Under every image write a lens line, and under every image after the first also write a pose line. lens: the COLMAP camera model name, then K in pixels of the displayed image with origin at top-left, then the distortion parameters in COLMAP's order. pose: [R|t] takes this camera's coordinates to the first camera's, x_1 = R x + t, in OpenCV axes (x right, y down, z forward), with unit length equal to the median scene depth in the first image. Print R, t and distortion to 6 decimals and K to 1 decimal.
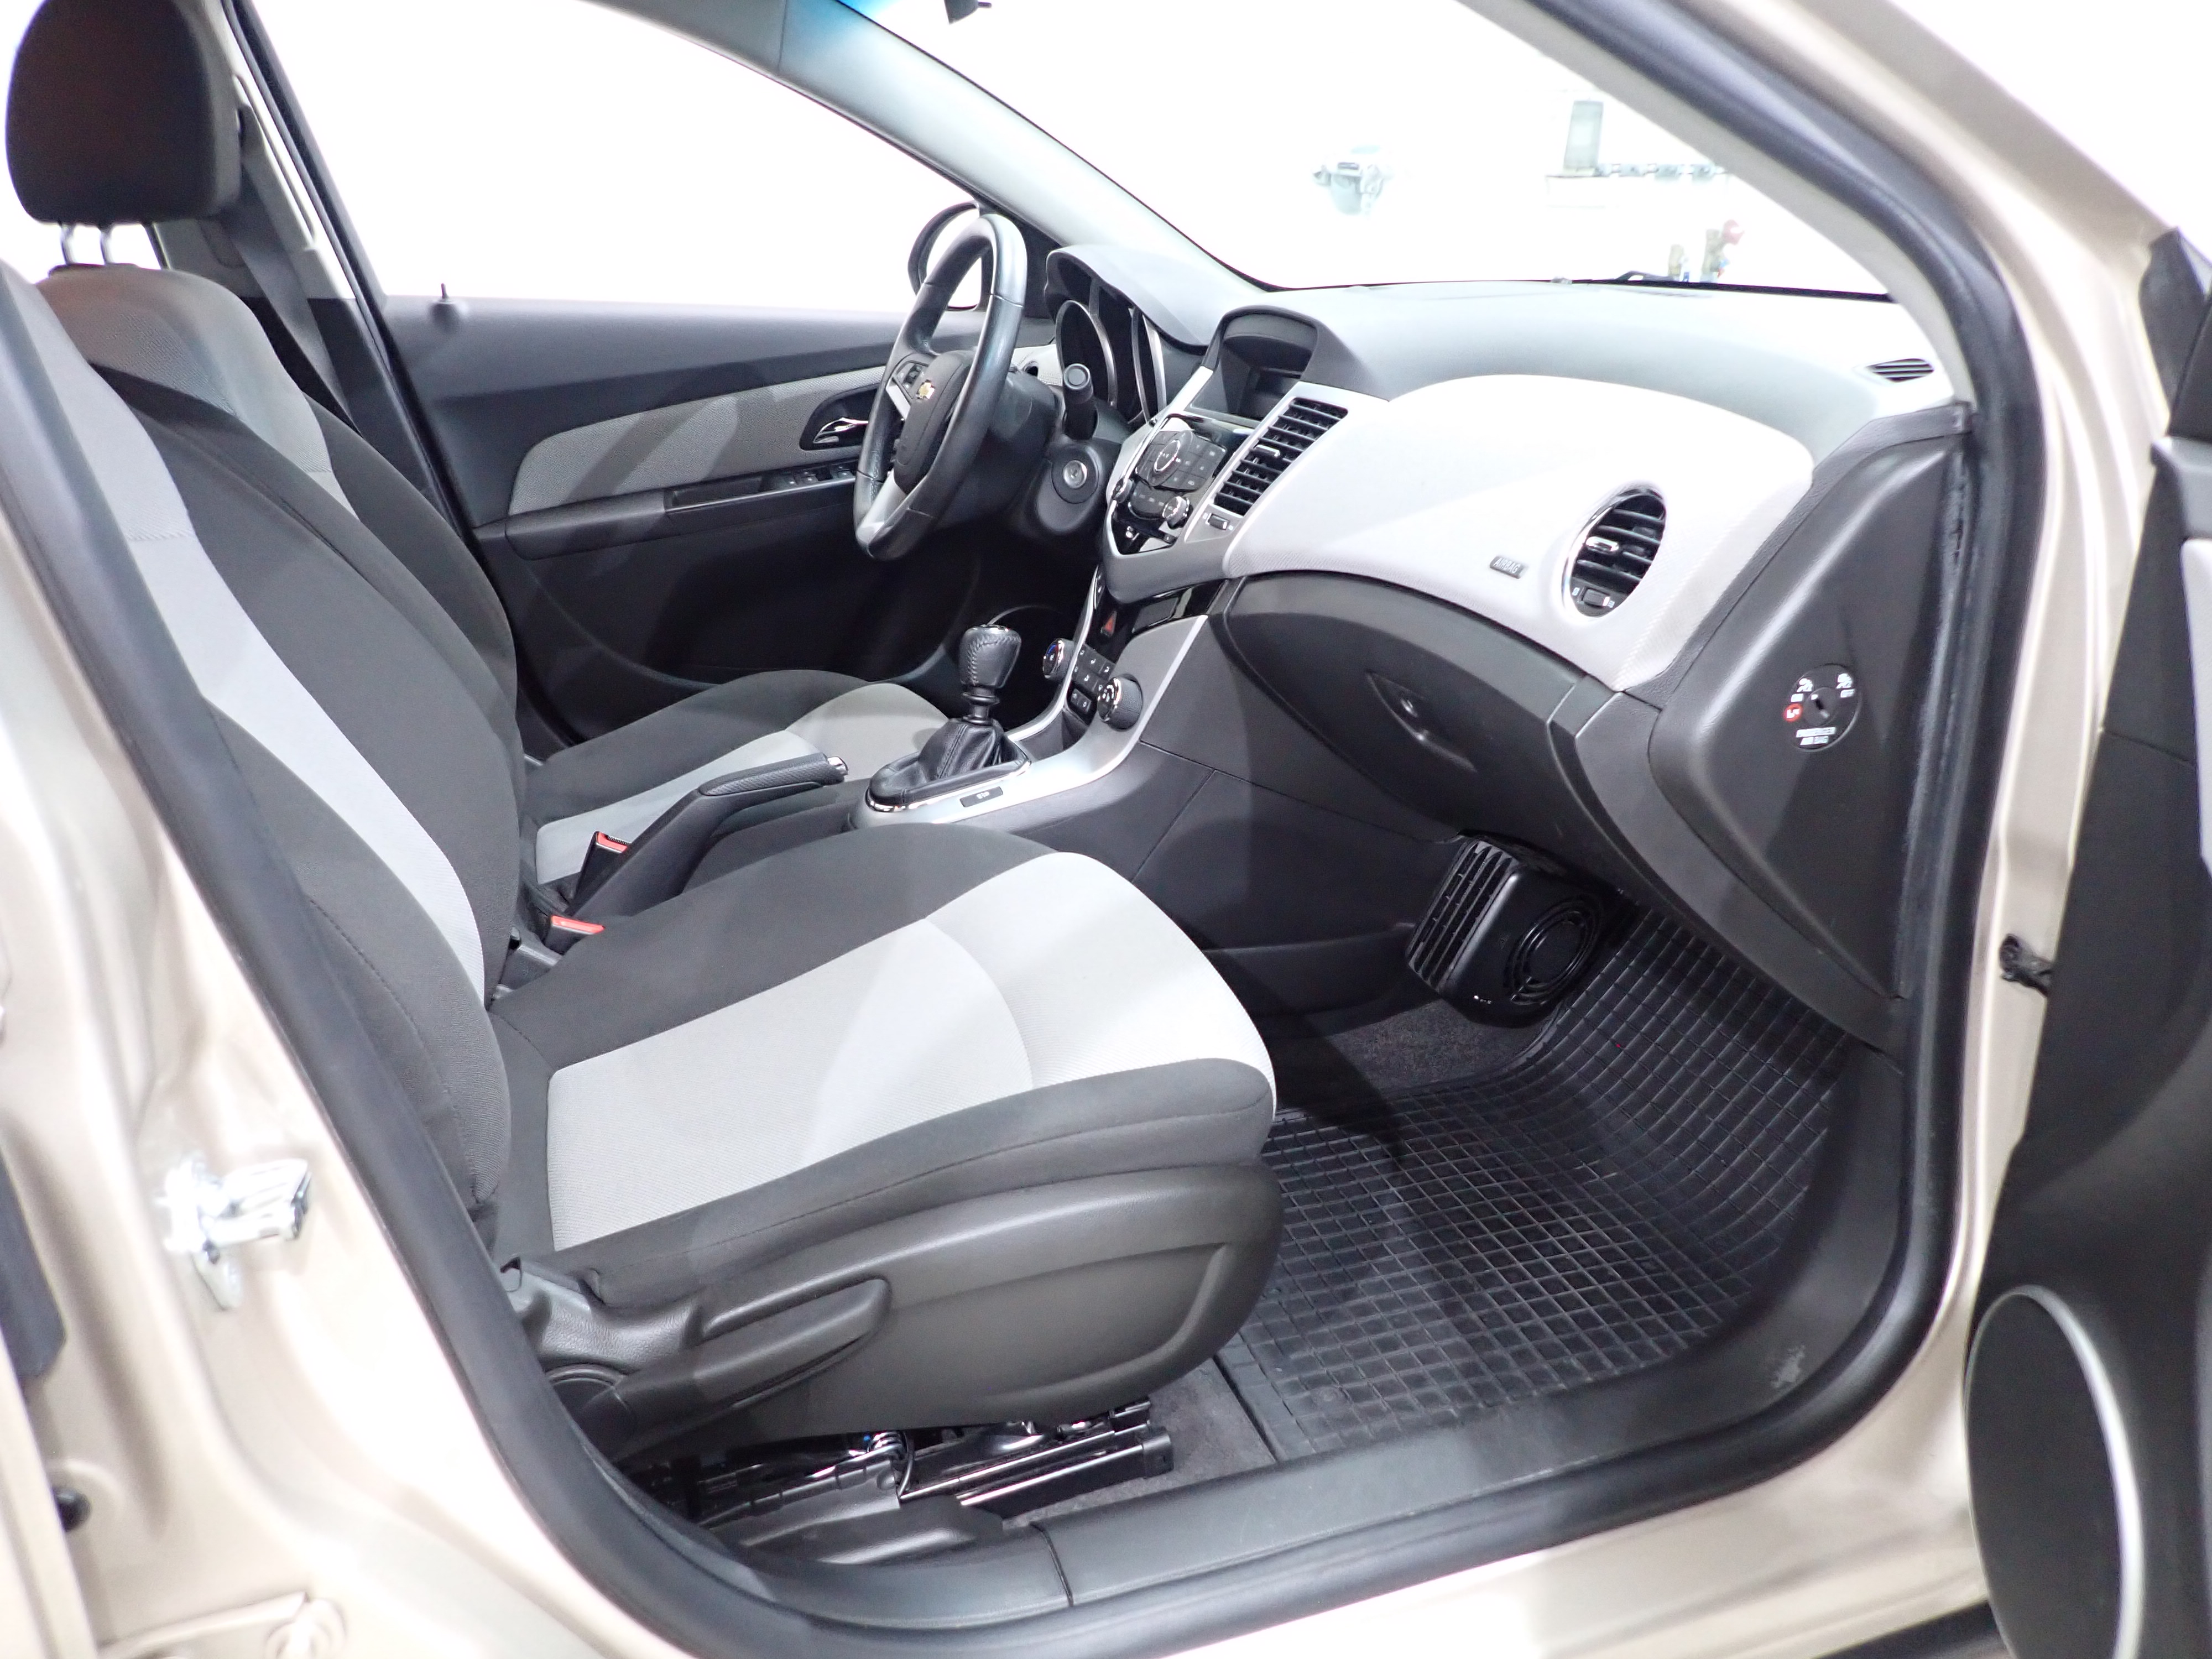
lens RADIAL K [[1634.0, 0, 1108.5], [0, 1634.0, 822.4], [0, 0, 1]] dist [0.002739, -0.008992]
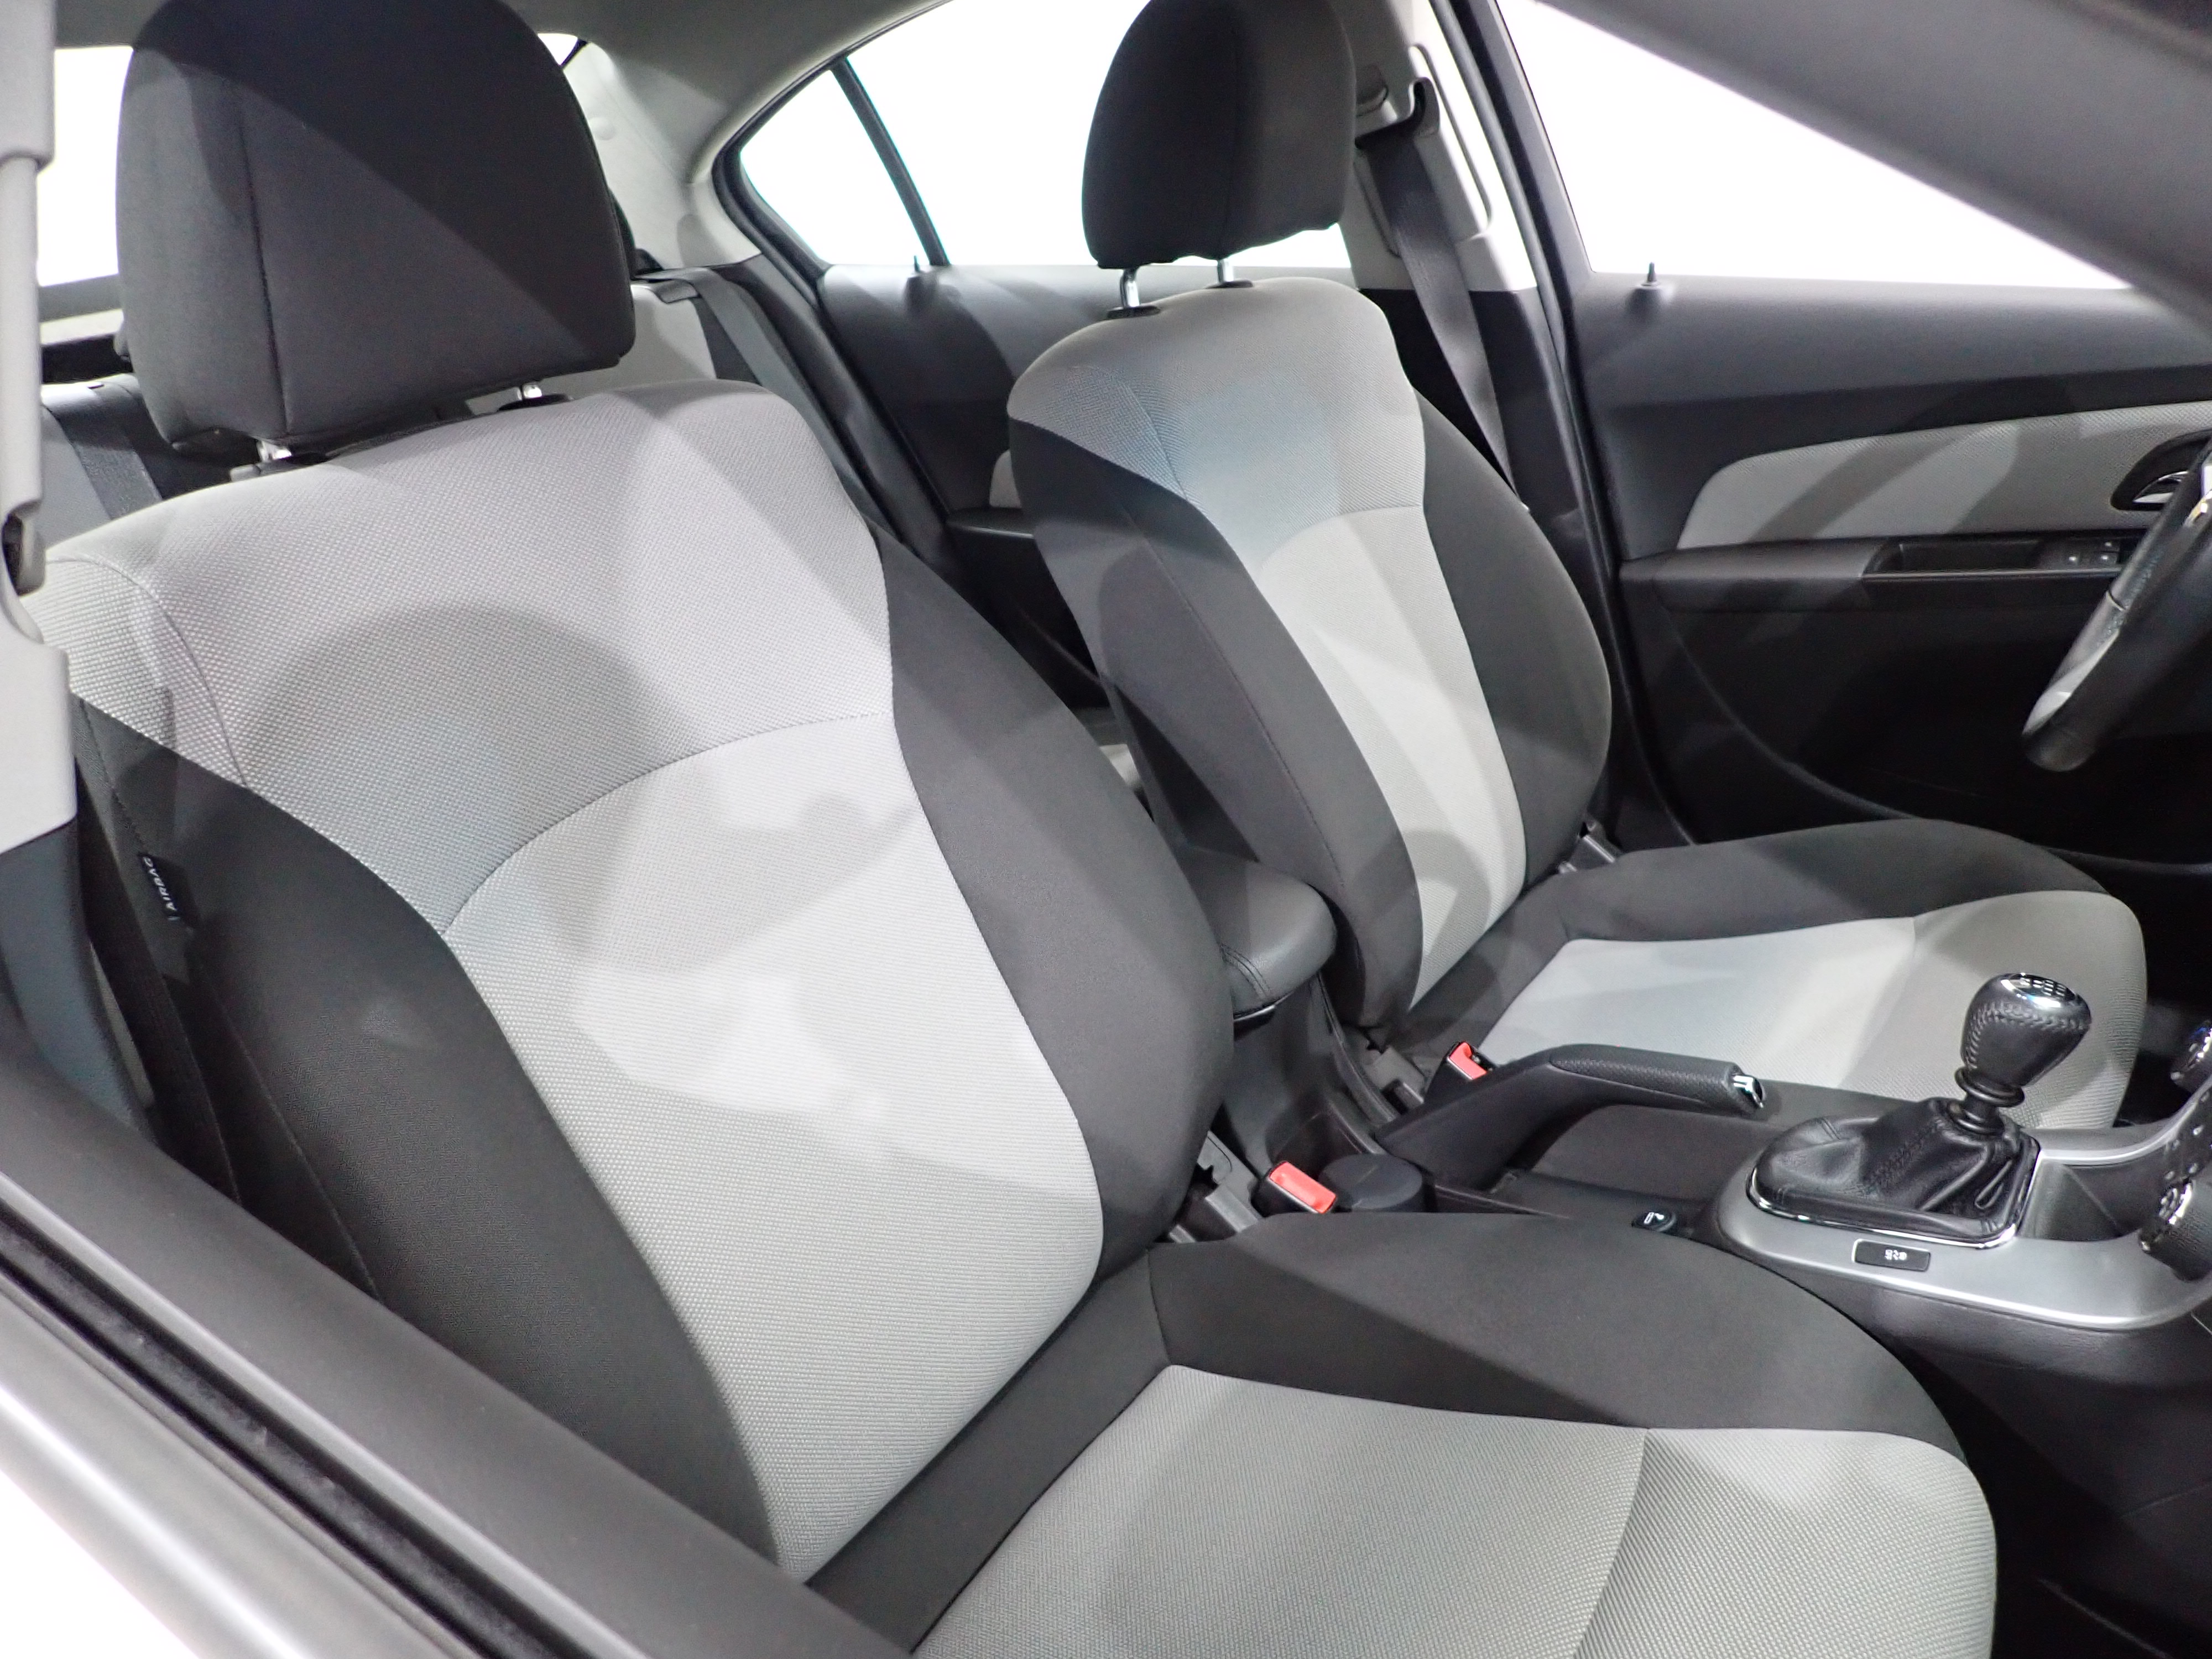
lens RADIAL K [[1634.0, 0, 1109.3], [0, 1634.0, 832.2], [0, 0, 1]] dist [0.002739, -0.008992]
pose [[0.578423, 0.299115, -0.758918, 0.125614], [-0.188707, 0.954176, 0.232246, -0.188117], [0.793610, 0.008876, 0.608363, 0.285730]]
